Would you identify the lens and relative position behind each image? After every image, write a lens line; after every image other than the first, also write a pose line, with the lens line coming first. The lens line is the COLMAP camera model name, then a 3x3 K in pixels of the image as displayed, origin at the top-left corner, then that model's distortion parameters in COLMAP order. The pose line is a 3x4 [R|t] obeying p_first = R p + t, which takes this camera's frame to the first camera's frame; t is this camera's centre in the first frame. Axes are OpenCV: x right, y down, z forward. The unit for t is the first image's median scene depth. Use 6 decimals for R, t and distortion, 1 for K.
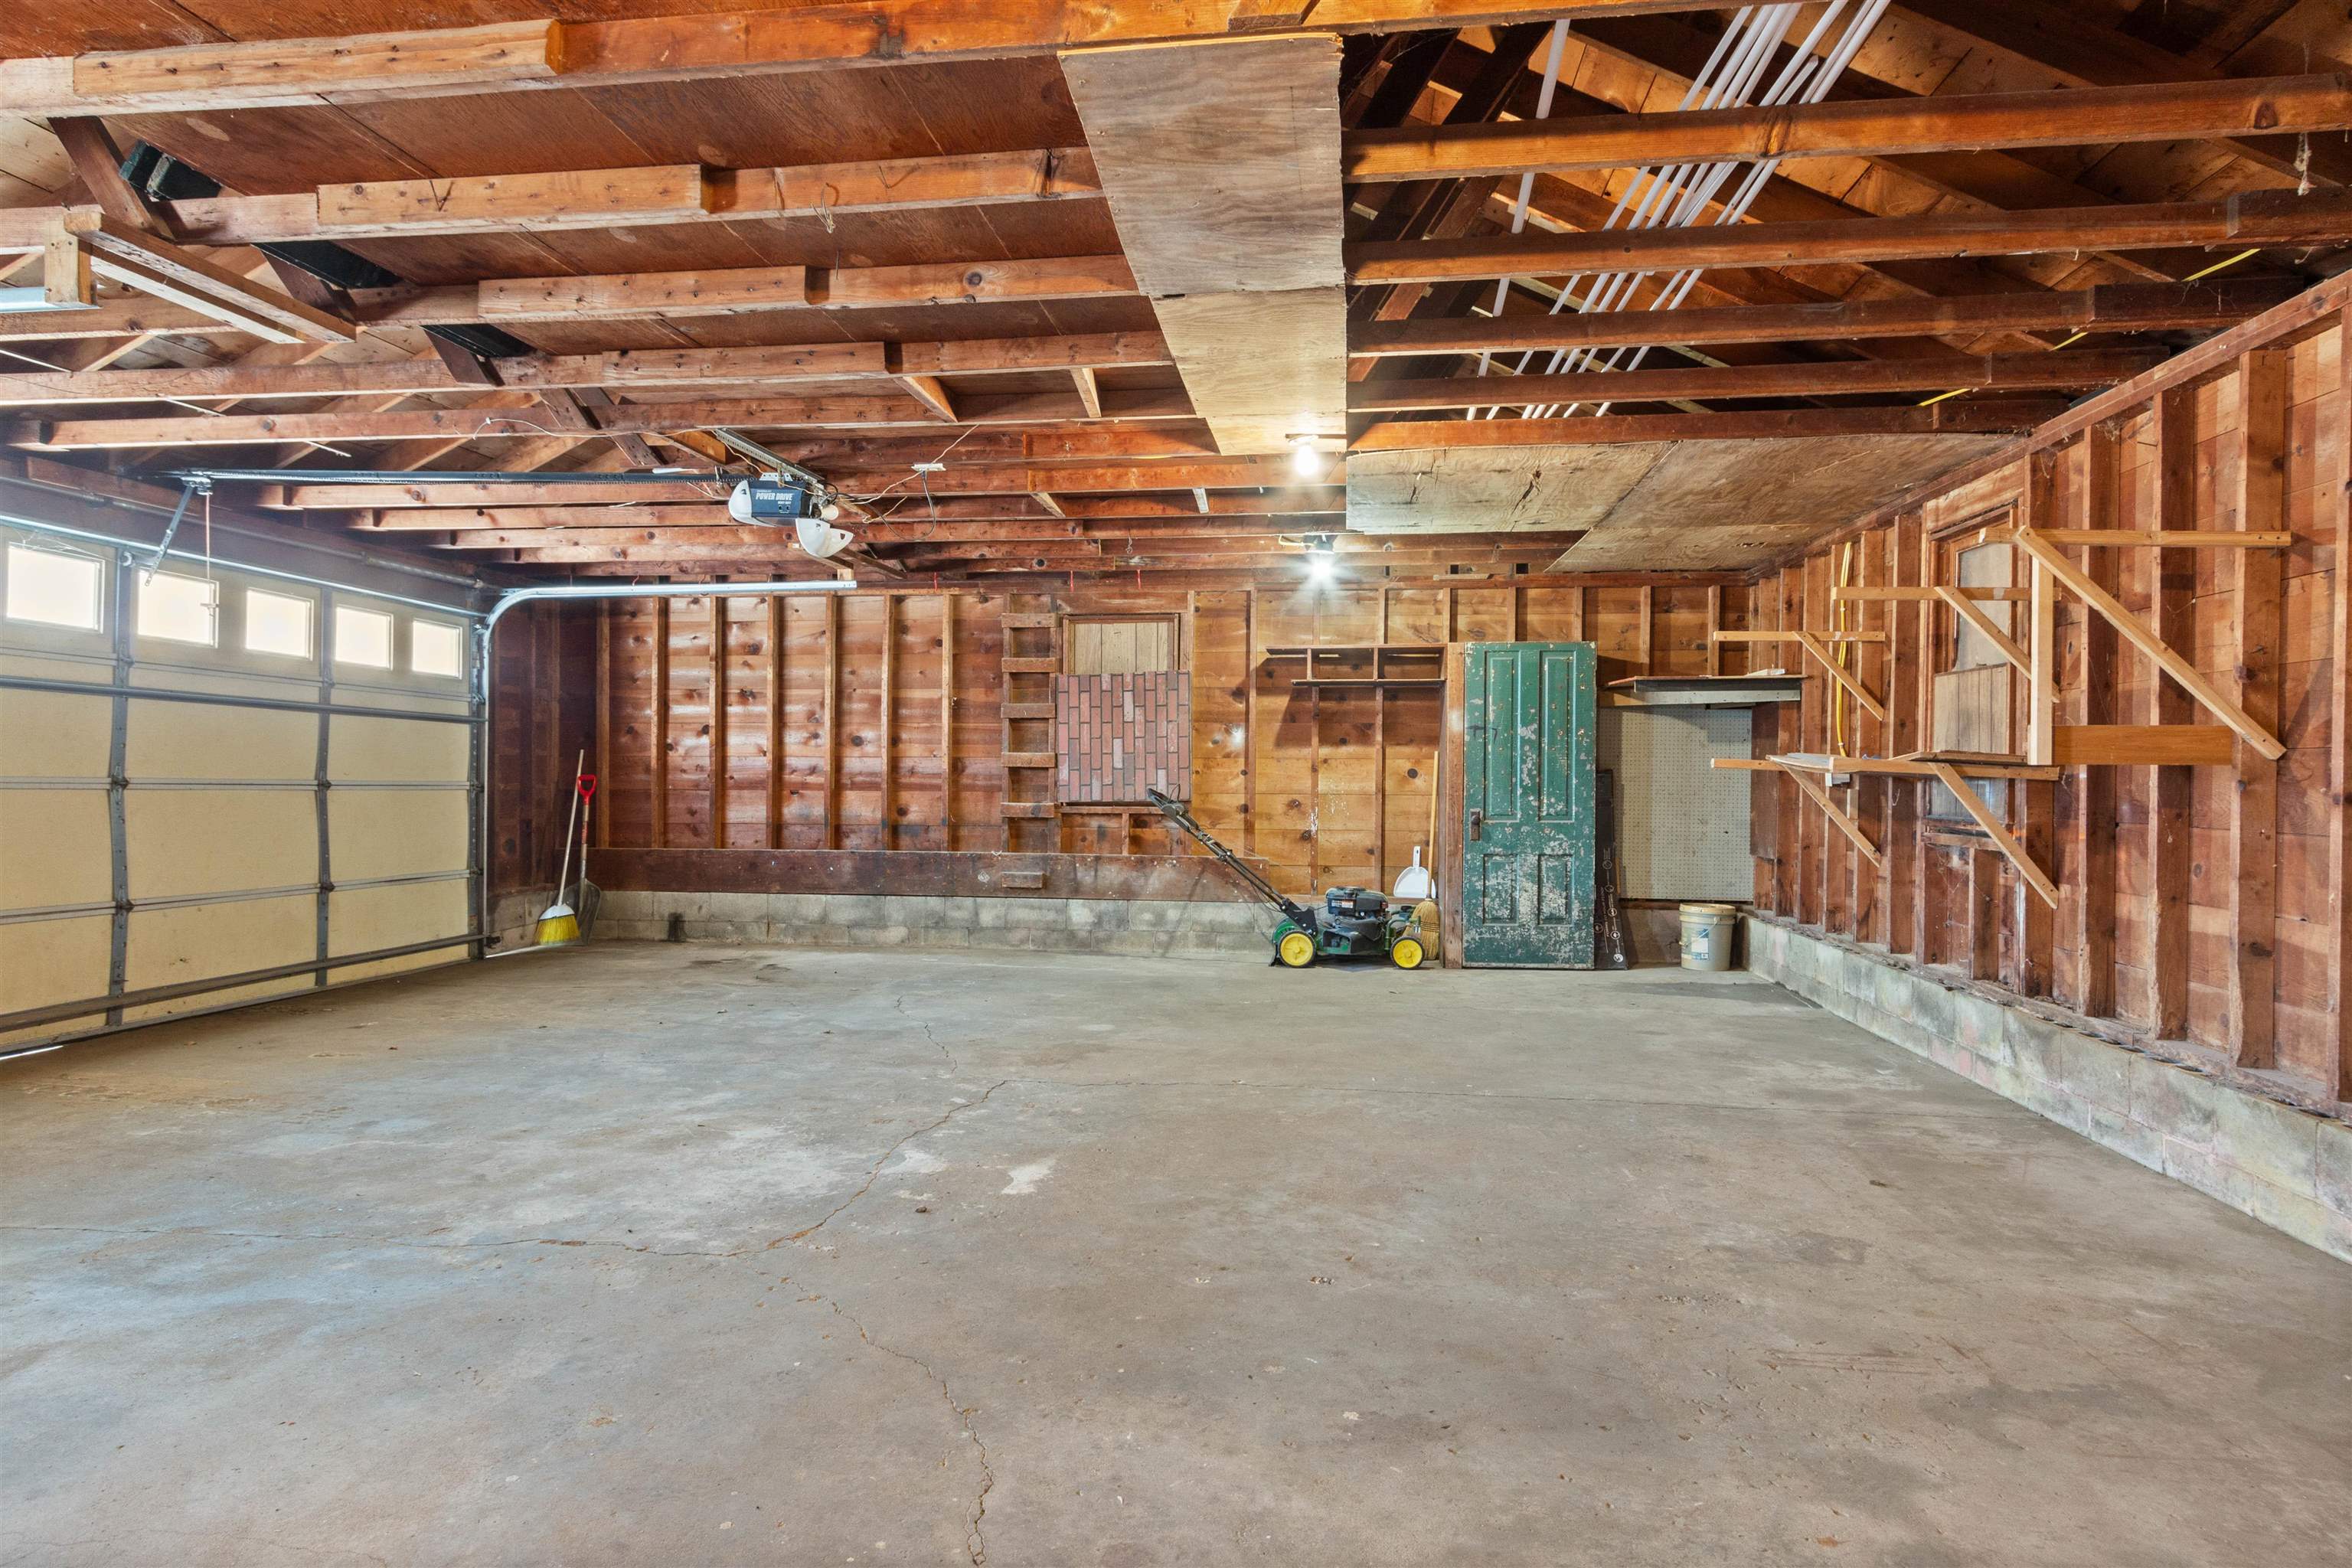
lens RADIAL K [[1378.9, 0, 1172.0], [0, 1378.9, 760.4], [0, 0, 1]] dist [0.002690, -0.000156]
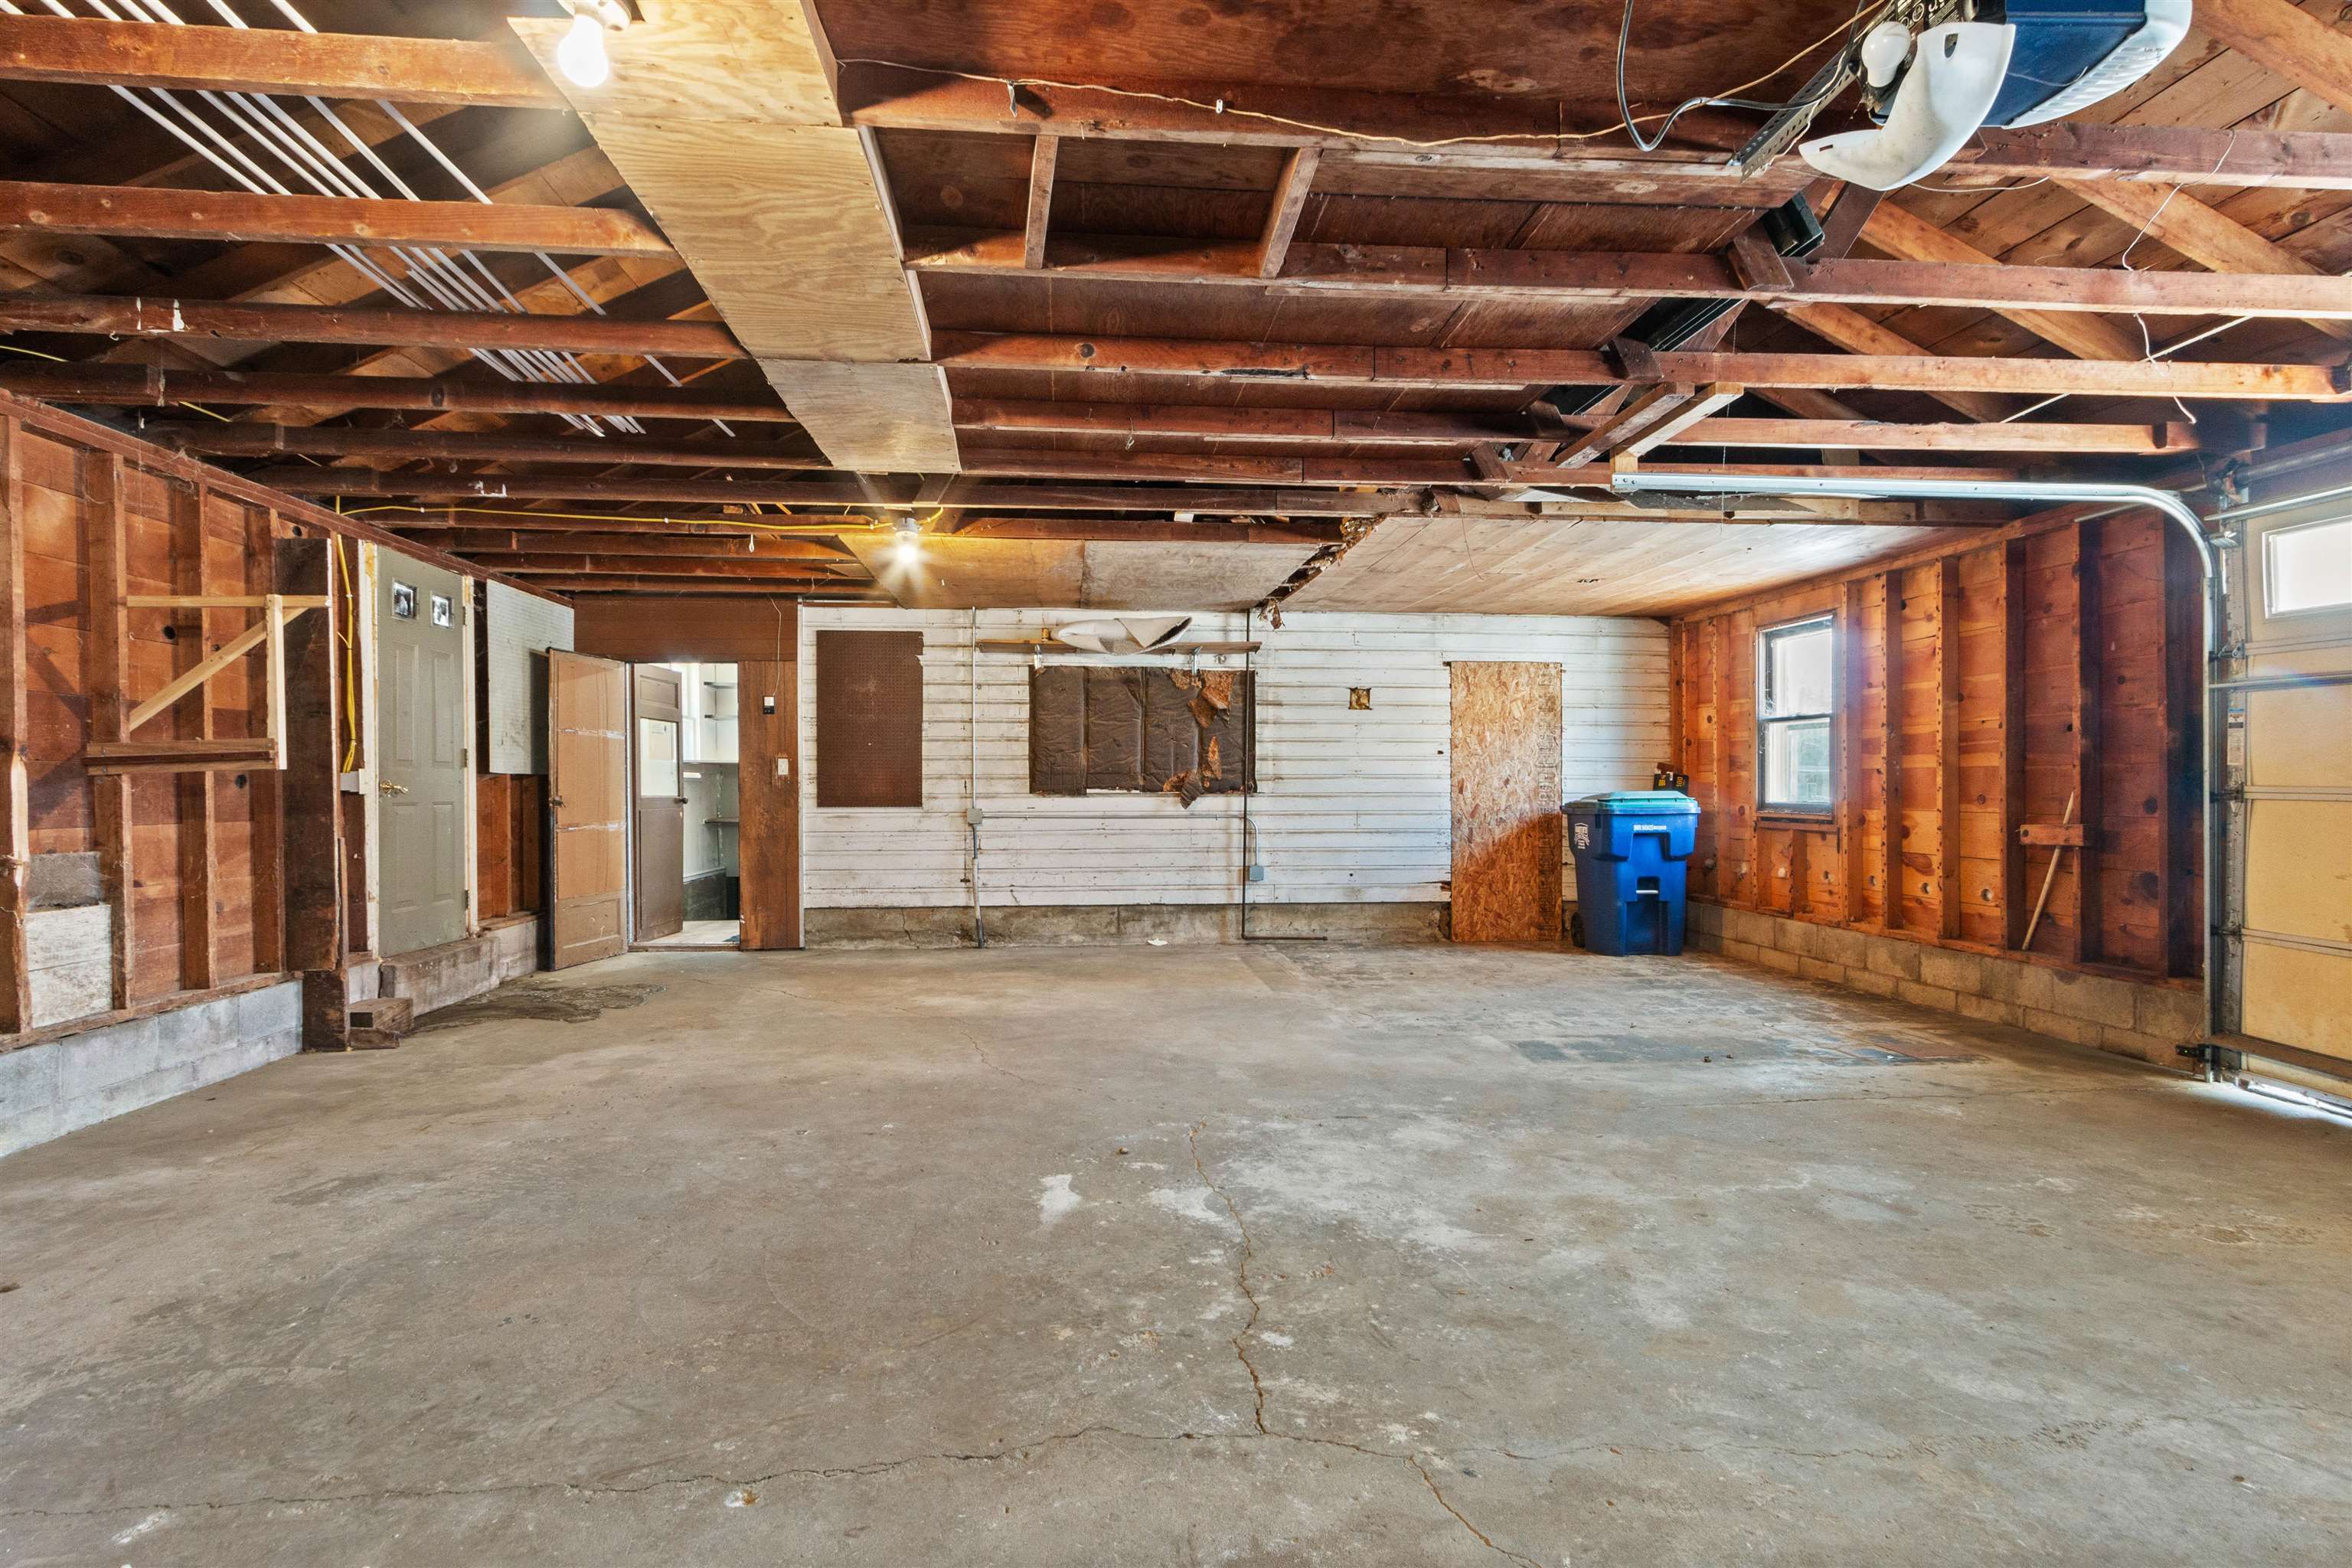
lens RADIAL K [[1235.5, 0, 1183.8], [0, 1235.5, 793.3], [0, 0, 1]] dist [0.005904, -0.000436]
pose [[-0.977131, -0.002548, -0.212622, -0.004527], [-0.001688, 0.999990, -0.004228, 0.021348], [0.212631, -0.003772, -0.977125, 2.027681]]
